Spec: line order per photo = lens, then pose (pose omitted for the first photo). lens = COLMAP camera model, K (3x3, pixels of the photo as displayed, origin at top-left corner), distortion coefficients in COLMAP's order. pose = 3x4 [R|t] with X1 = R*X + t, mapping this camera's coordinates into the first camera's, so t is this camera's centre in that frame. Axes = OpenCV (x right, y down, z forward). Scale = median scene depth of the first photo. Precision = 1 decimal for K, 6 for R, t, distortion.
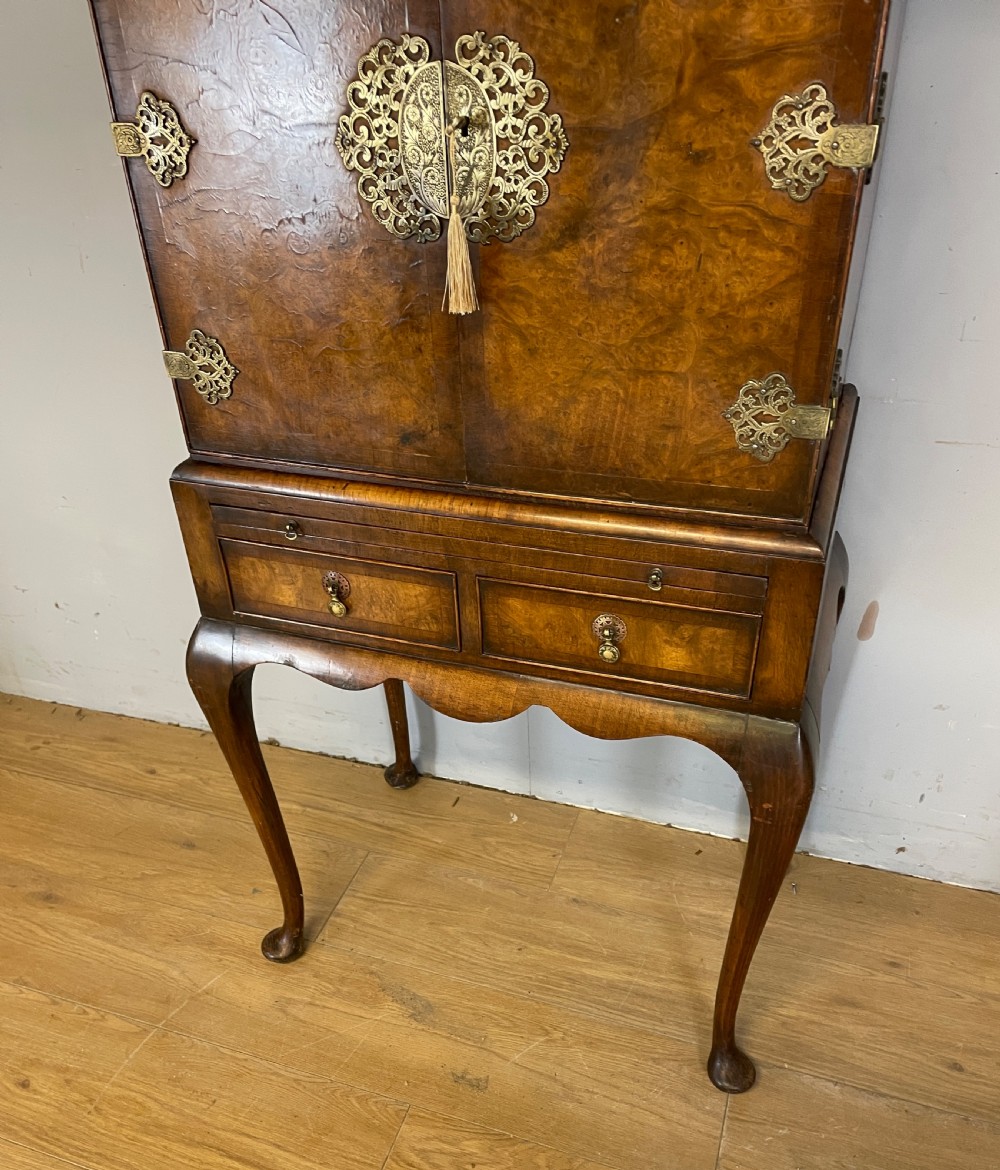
lens RADIAL K [[1010.9, 0, 489.5], [0, 1010.9, 679.8], [0, 0, 1]] dist [0.093153, -0.124646]
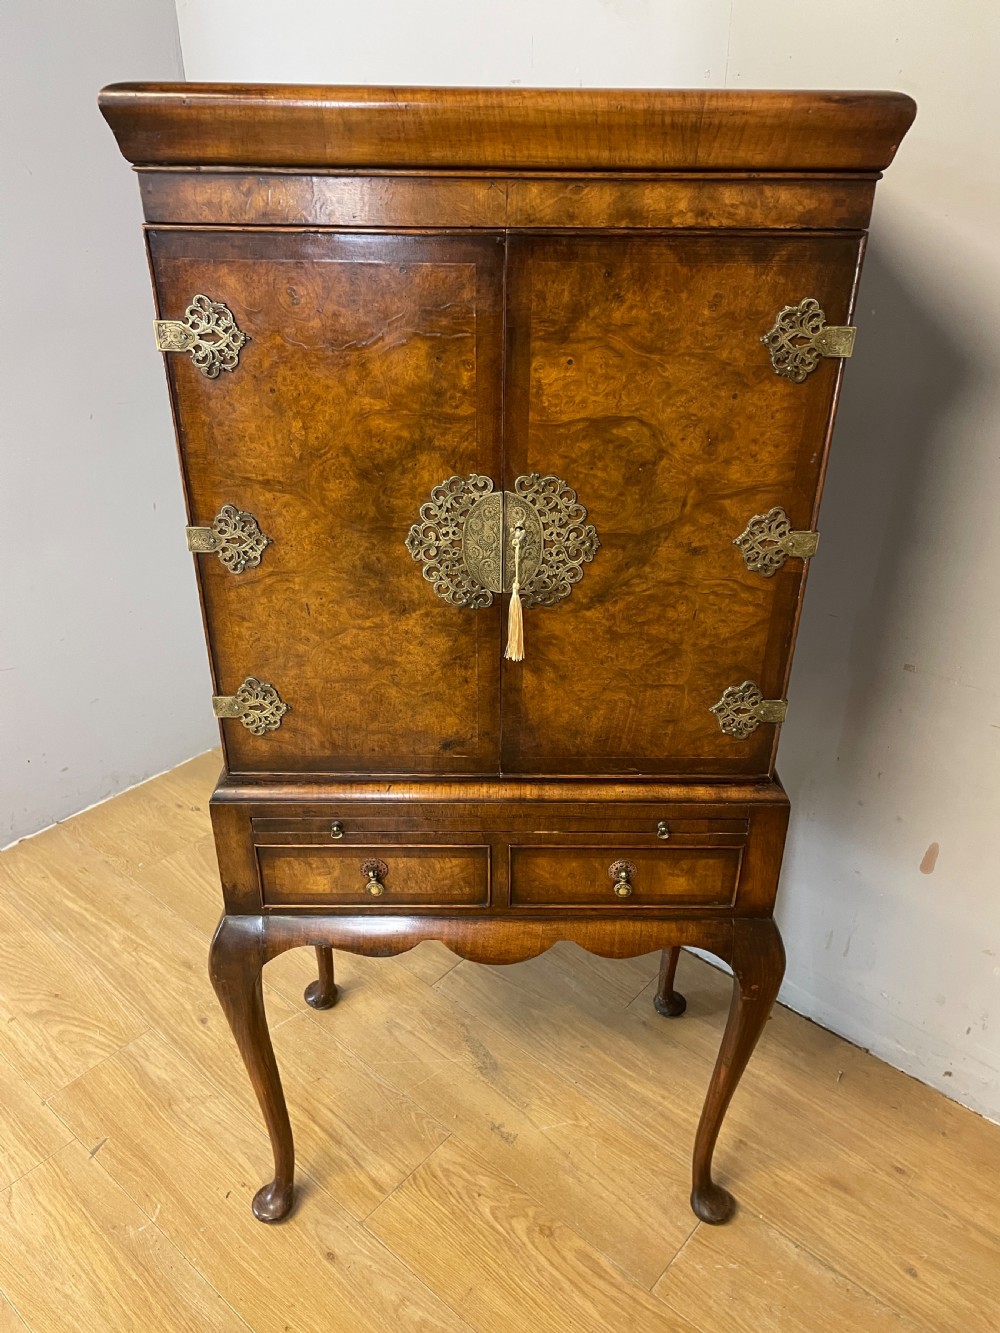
lens RADIAL K [[1011.5, 0, 506.6], [0, 1011.5, 666.8], [0, 0, 1]] dist [0.085455, -0.109320]
pose [[0.934738, -0.125034, 0.332613, -0.387792], [0.161807, 0.983142, -0.085145, -0.208956], [-0.316360, 0.133407, 0.939212, -0.145807]]
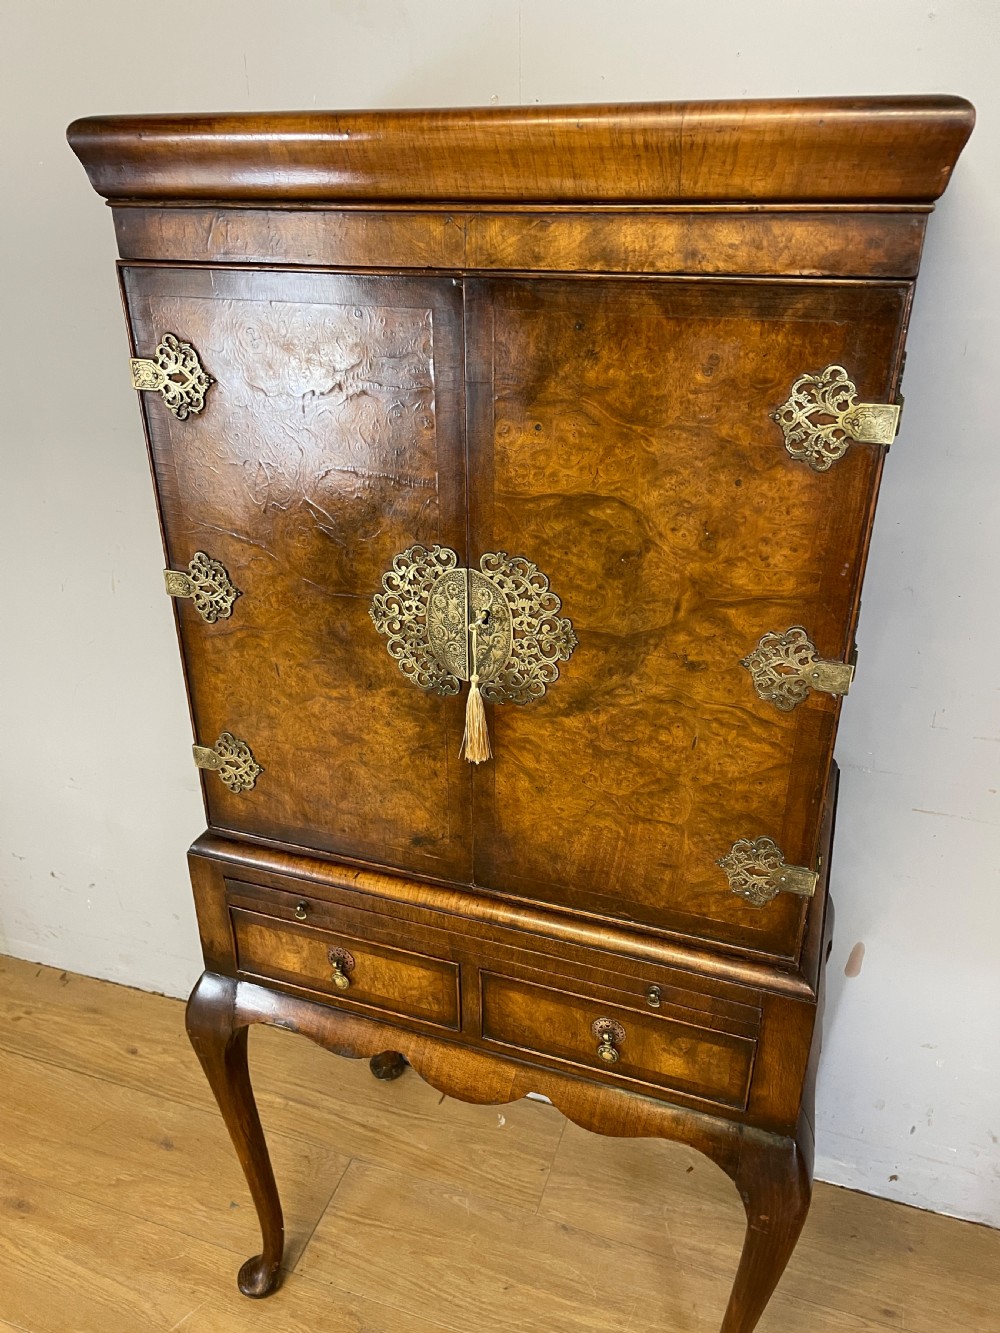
lens RADIAL K [[1011.5, 0, 488.6], [0, 1011.5, 667.7], [0, 0, 1]] dist [0.085455, -0.109320]
pose [[0.999448, 0.029069, 0.016096, -0.029378], [-0.026289, 0.988026, -0.152032, -0.249517], [-0.020322, 0.151525, 0.988245, -0.072229]]
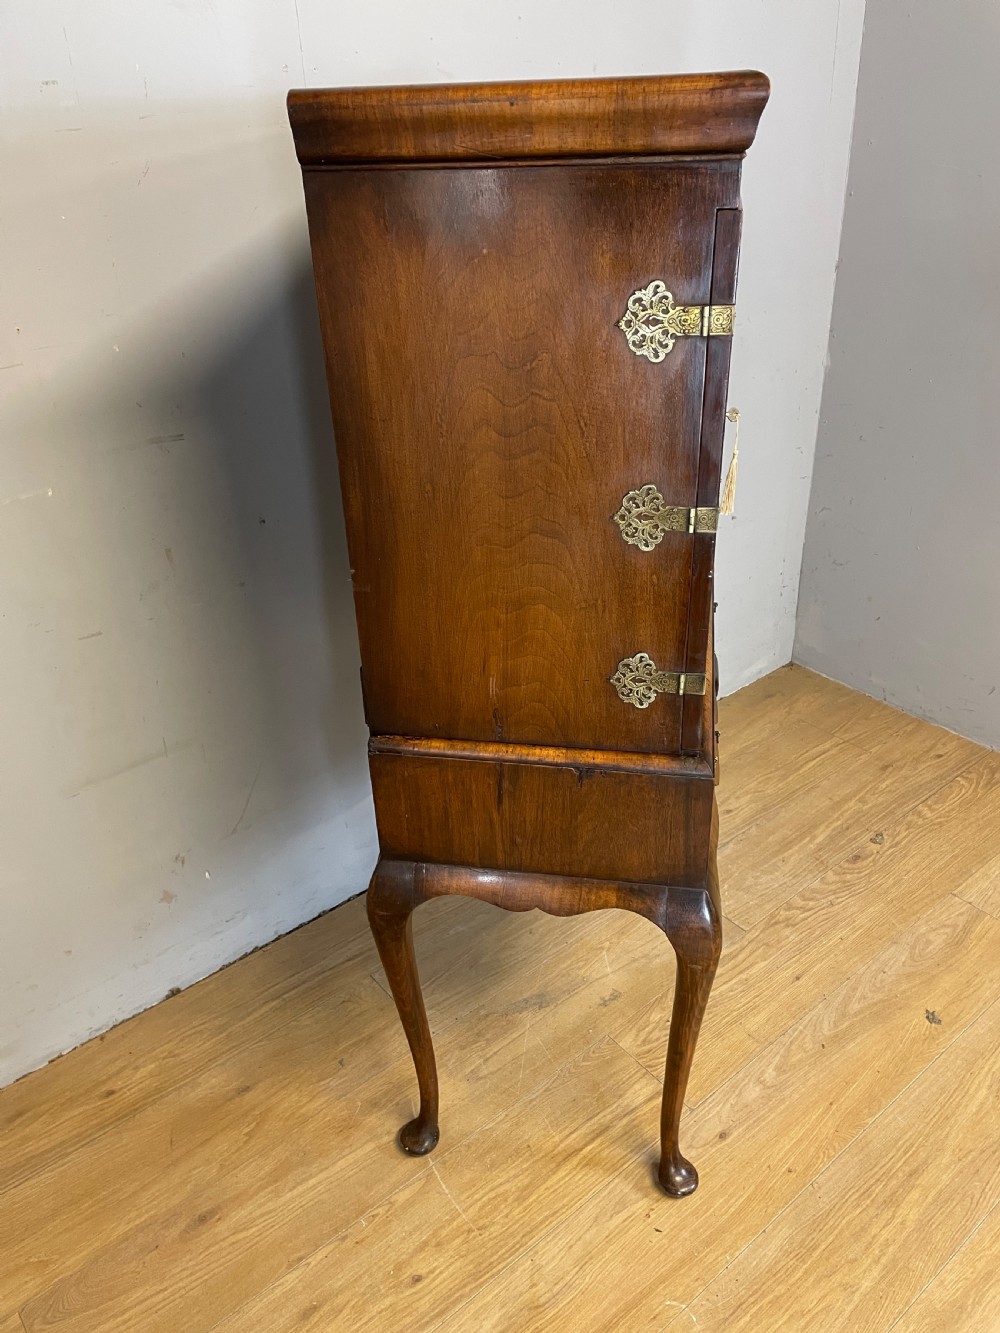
lens RADIAL K [[1011.5, 0, 512.1], [0, 1011.5, 664.1], [0, 0, 1]] dist [0.085455, -0.109320]
pose [[0.518266, -0.404012, 0.753774, -1.286658], [0.501581, 0.857470, 0.114725, -0.312577], [-0.692688, 0.318621, 0.647042, 0.043380]]
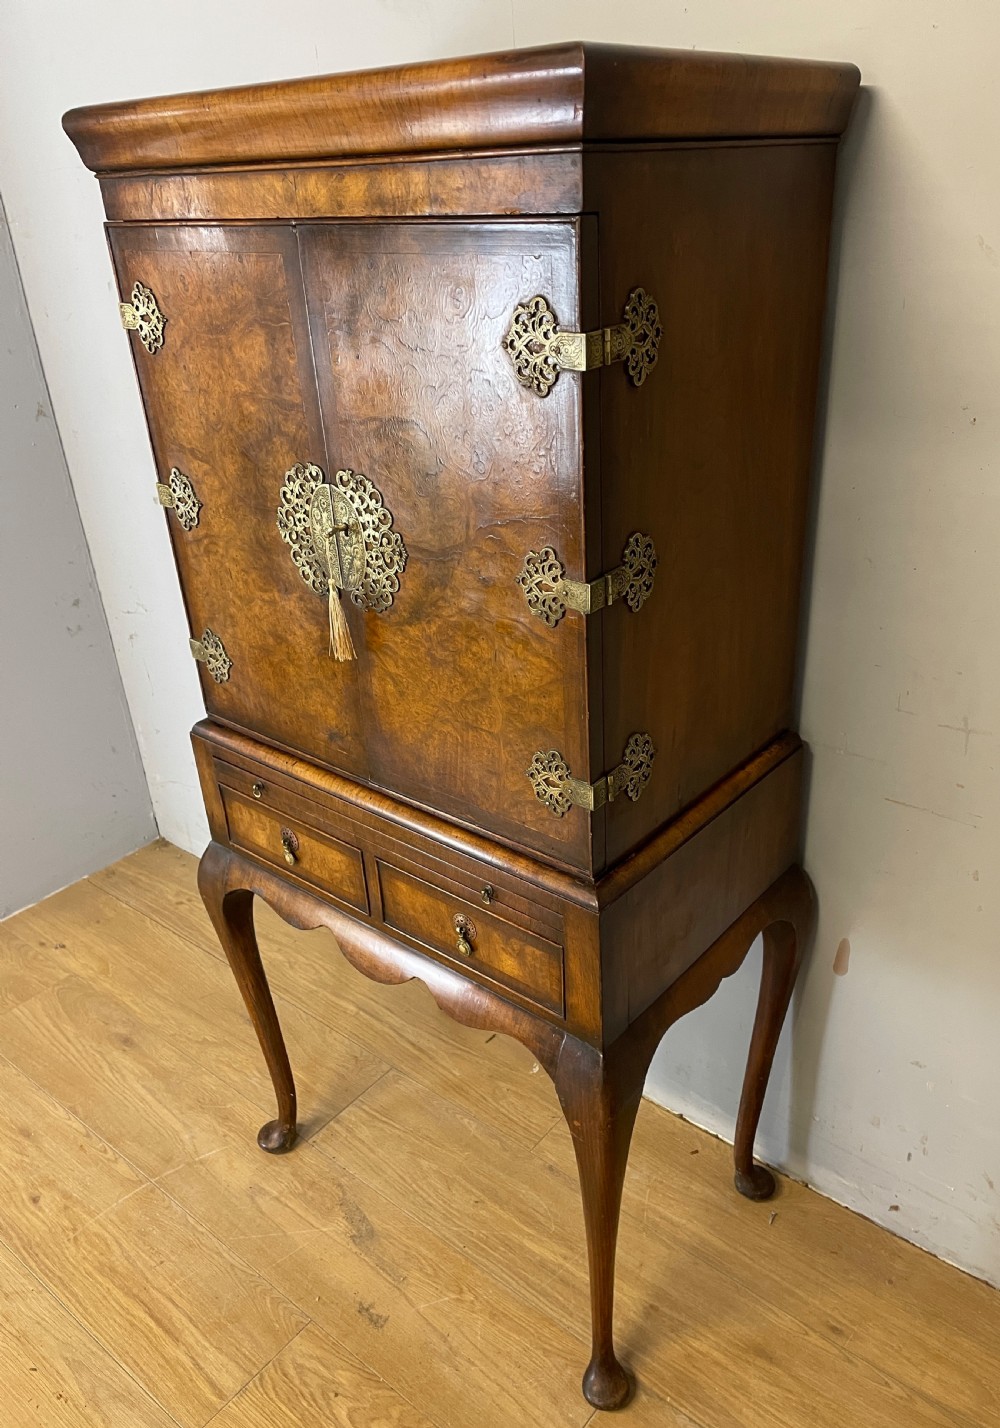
lens RADIAL K [[1088.6, 0, 524.7], [0, 1088.6, 721.5], [0, 0, 1]] dist [0.079833, -0.097800]
pose [[0.942072, 0.148854, -0.300572, 0.506392], [-0.184938, 0.978124, -0.095243, -0.168355], [0.279820, 0.145313, 0.948992, -0.167014]]
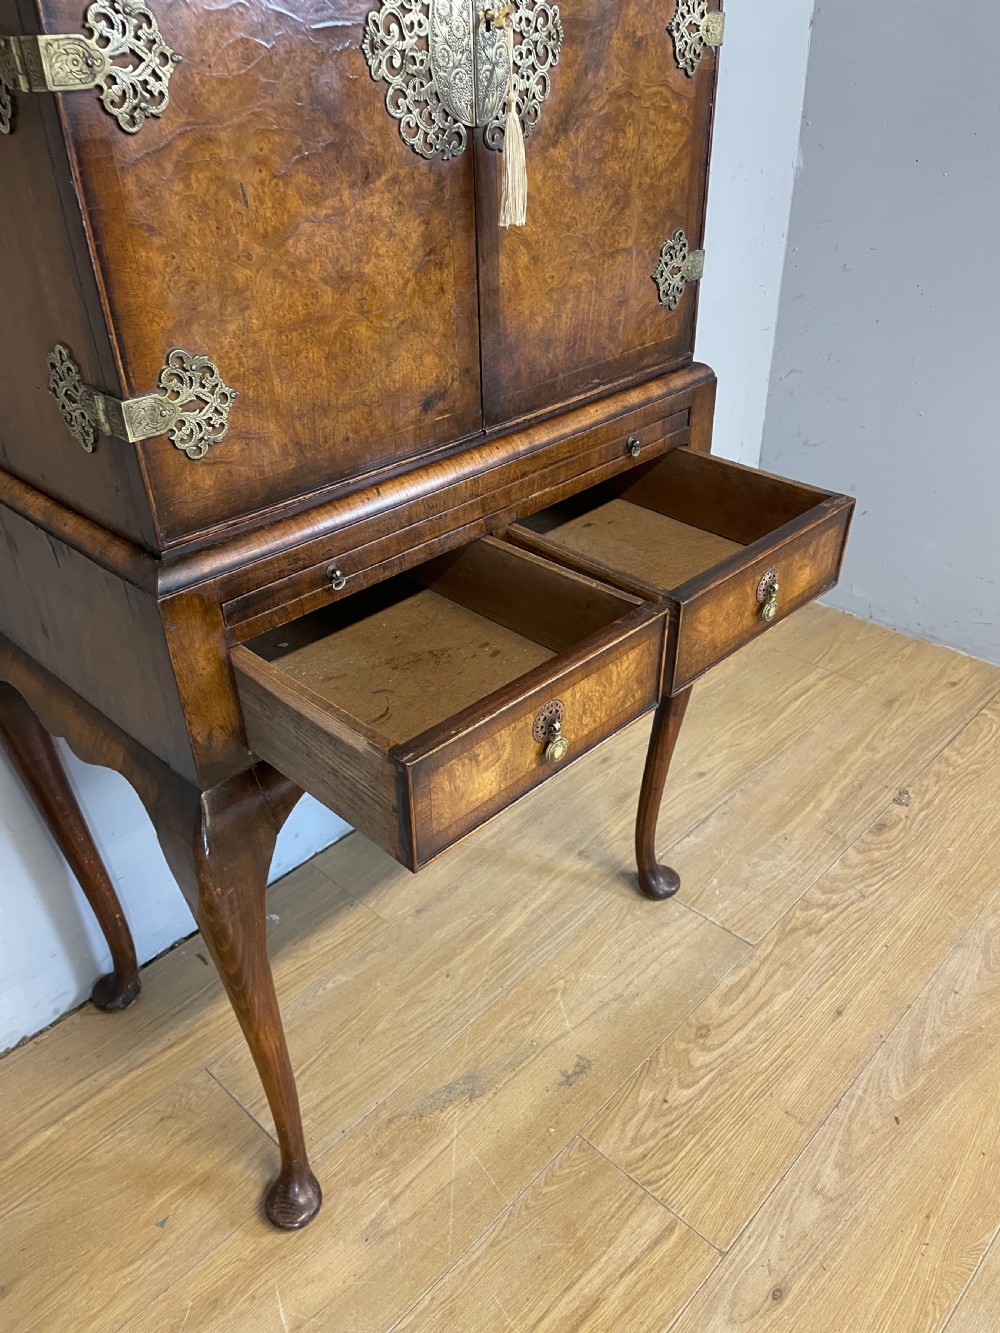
lens RADIAL K [[1011.5, 0, 507.0], [0, 1011.5, 676.2], [0, 0, 1]] dist [0.085455, -0.109320]
pose [[0.406034, -0.470086, 0.783681, -0.813675], [0.527516, 0.820819, 0.219051, -0.195178], [-0.746232, 0.324462, 0.581258, 0.506926]]
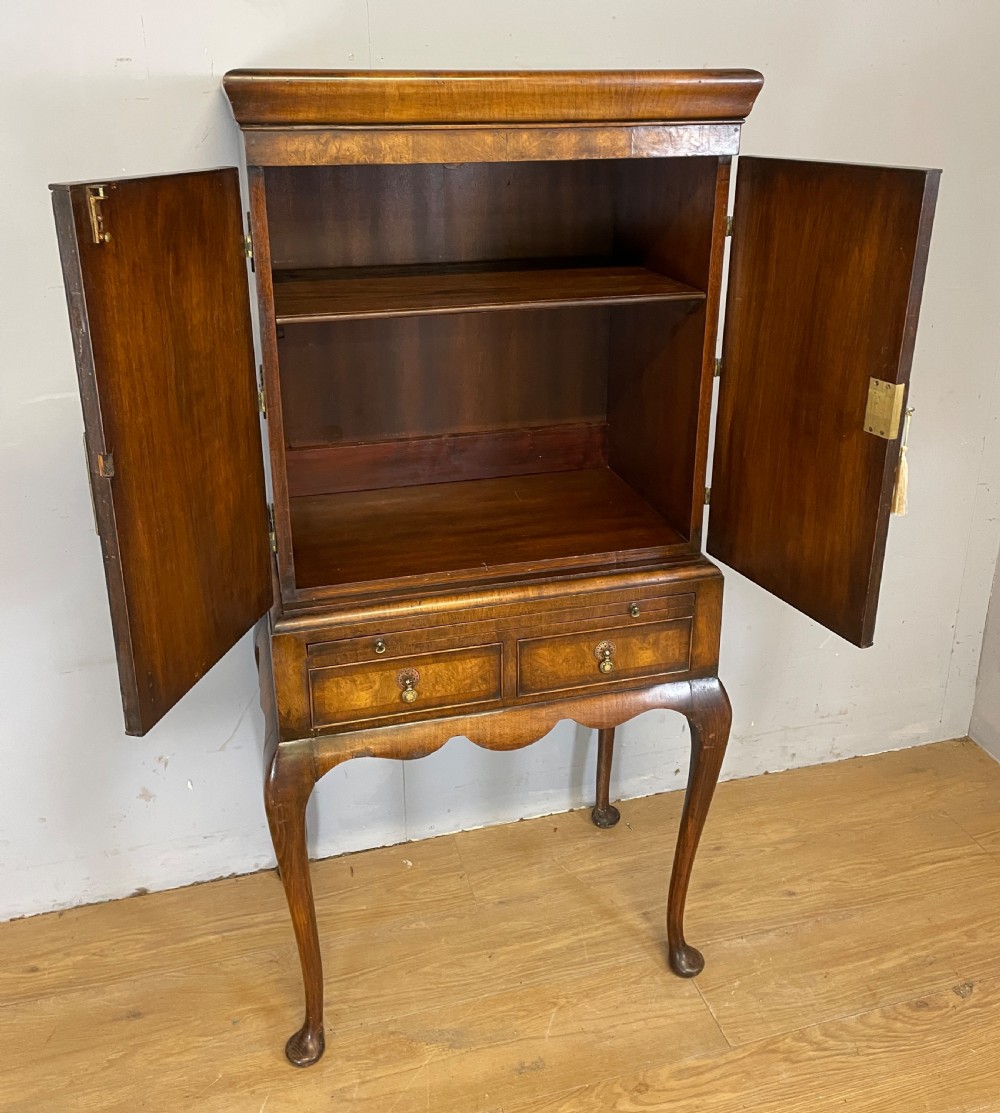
lens RADIAL K [[1019.9, 0, 496.6], [0, 1019.9, 452.5], [0, 0, 1]] dist [0.024738, 0.000000]
pose [[0.818610, -0.155063, 0.553022, -0.811303], [0.304630, 0.933494, -0.189183, -0.087367], [-0.486907, 0.323334, 0.811404, -0.265158]]
